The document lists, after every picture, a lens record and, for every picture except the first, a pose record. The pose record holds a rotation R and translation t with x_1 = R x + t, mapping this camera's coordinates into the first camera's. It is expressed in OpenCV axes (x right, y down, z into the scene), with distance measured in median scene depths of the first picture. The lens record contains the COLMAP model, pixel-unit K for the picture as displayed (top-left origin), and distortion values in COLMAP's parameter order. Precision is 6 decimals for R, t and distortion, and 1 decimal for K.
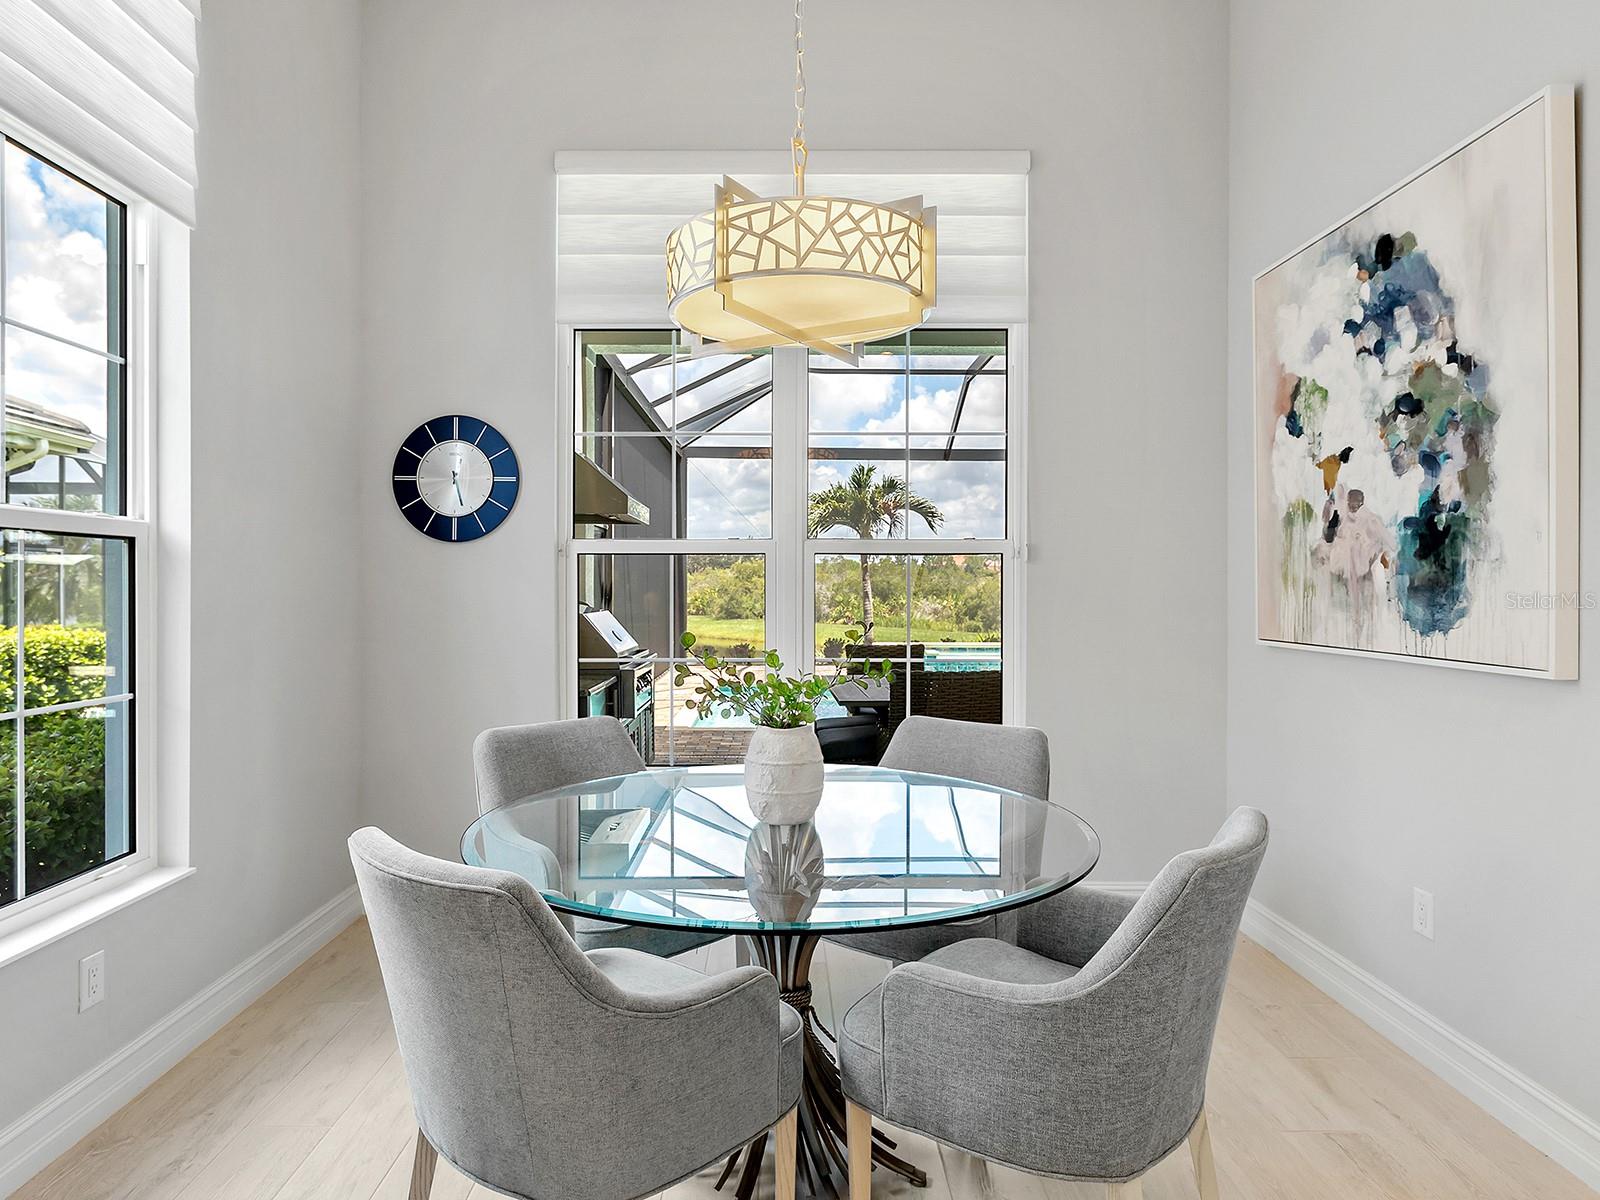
lens RADIAL K [[952.5, 0, 769.6], [0, 952.5, 587.4], [0, 0, 1]] dist [-0.002142, 0.001440]
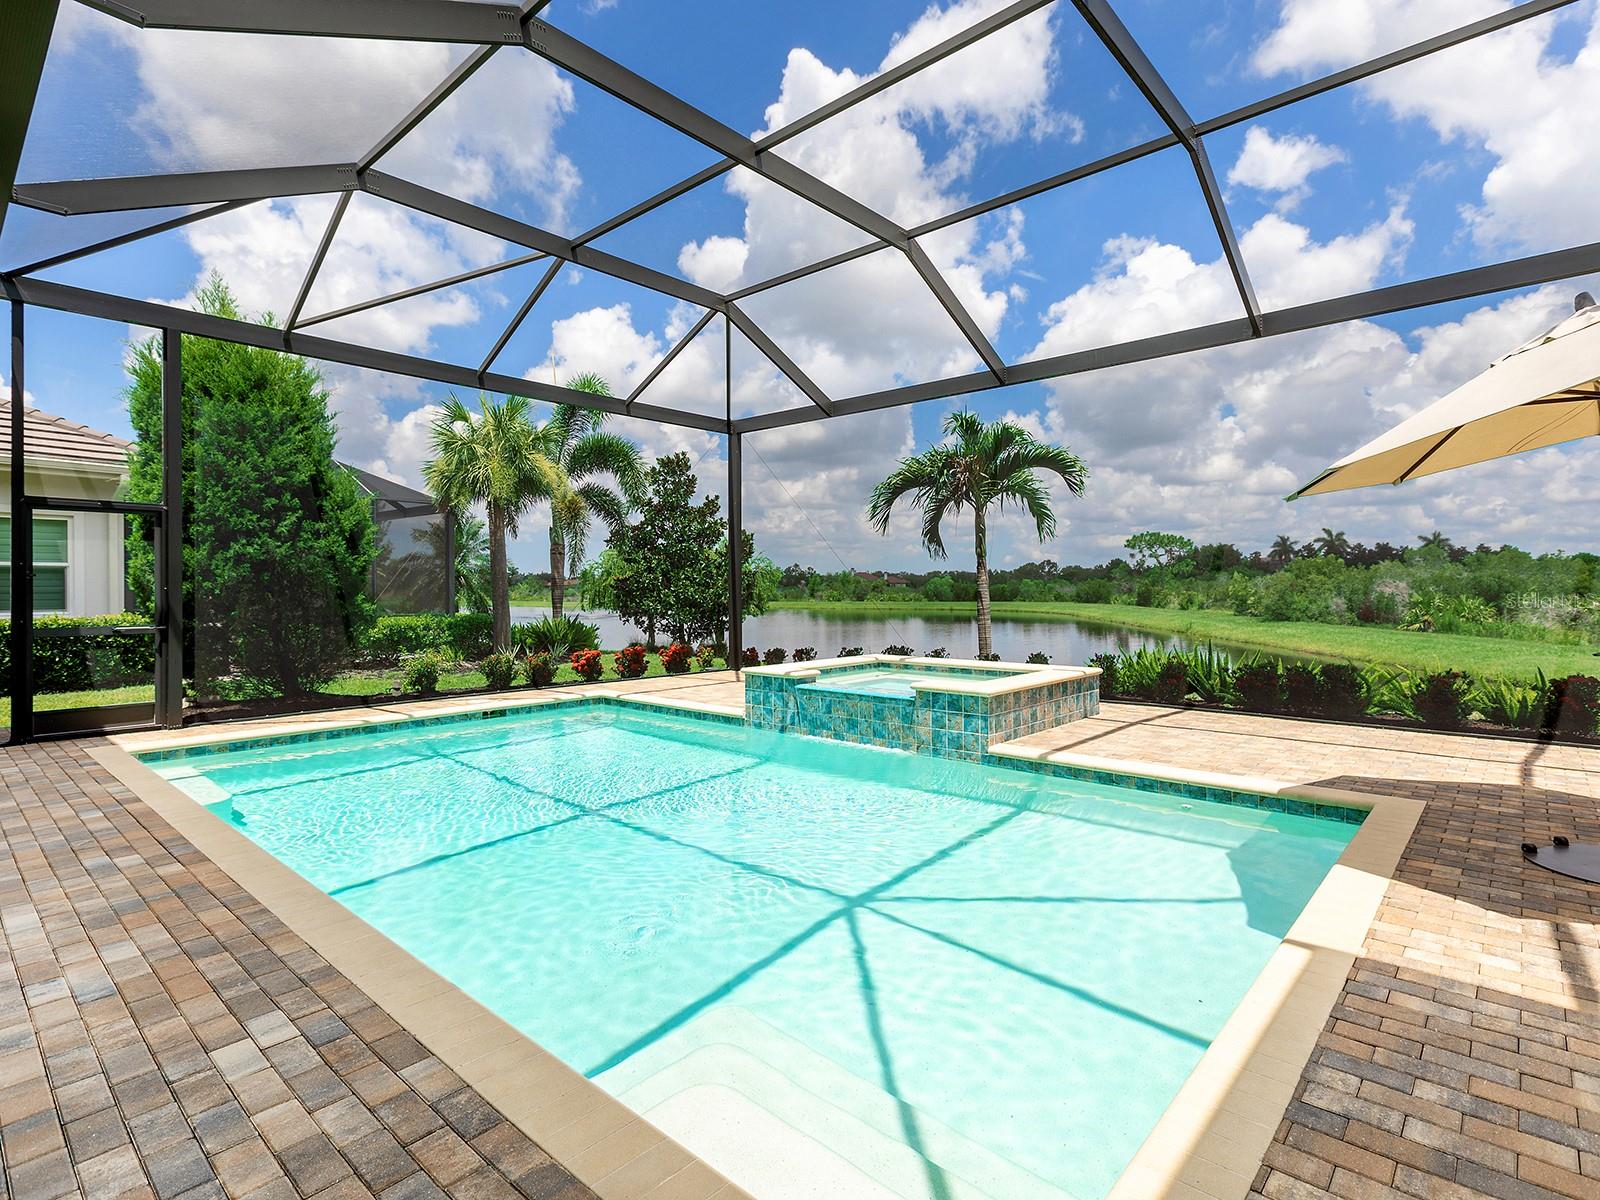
lens RADIAL K [[801.5, 0, 806.7], [0, 801.5, 588.7], [0, 0, 1]] dist [-0.003844, -0.000144]
pose [[0.751857, -0.006284, -0.659297, 2.607500], [0.005304, 0.999980, -0.003482, 0.054888], [0.659305, -0.000879, 0.751875, 2.849242]]
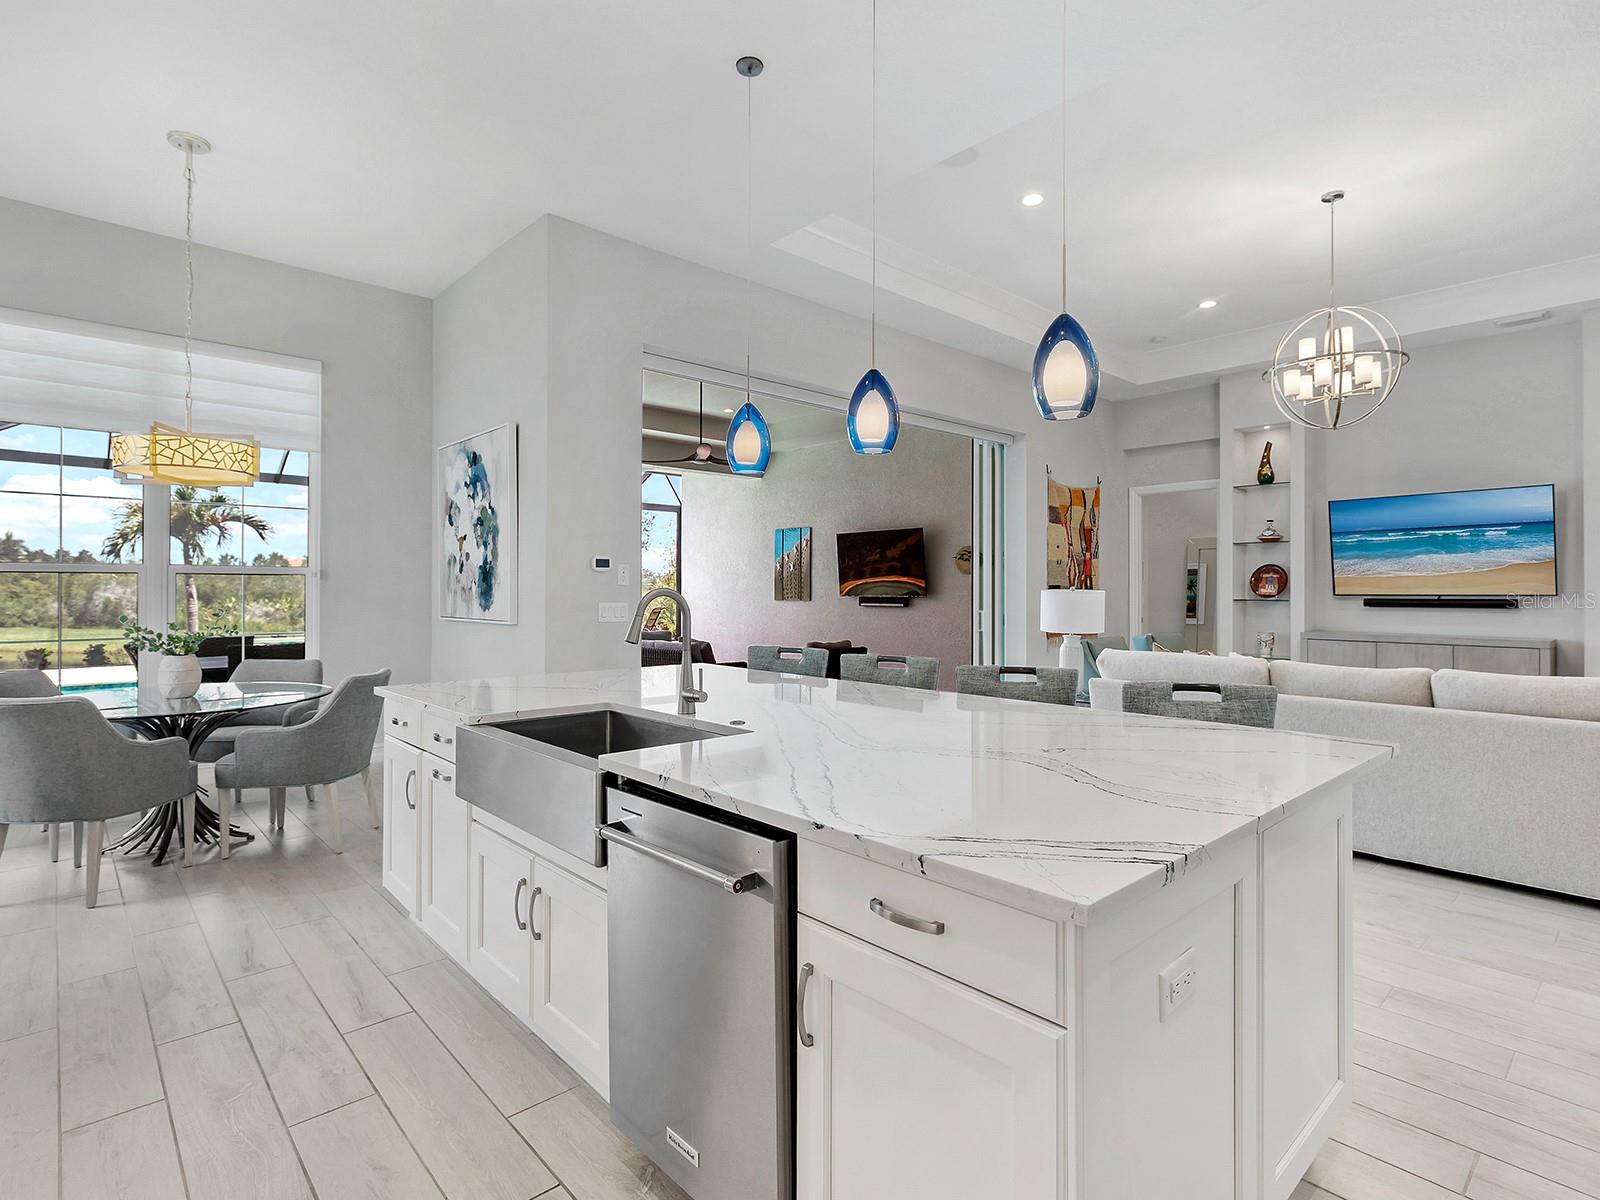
lens RADIAL K [[812.7, 0, 810.4], [0, 812.7, 586.3], [0, 0, 1]] dist [-0.000139, -0.000403]
pose [[0.724207, 0.001742, 0.689581, -0.166629], [0.001607, 0.999990, -0.004214, -0.005830], [-0.689581, 0.004160, 0.724197, -1.028480]]
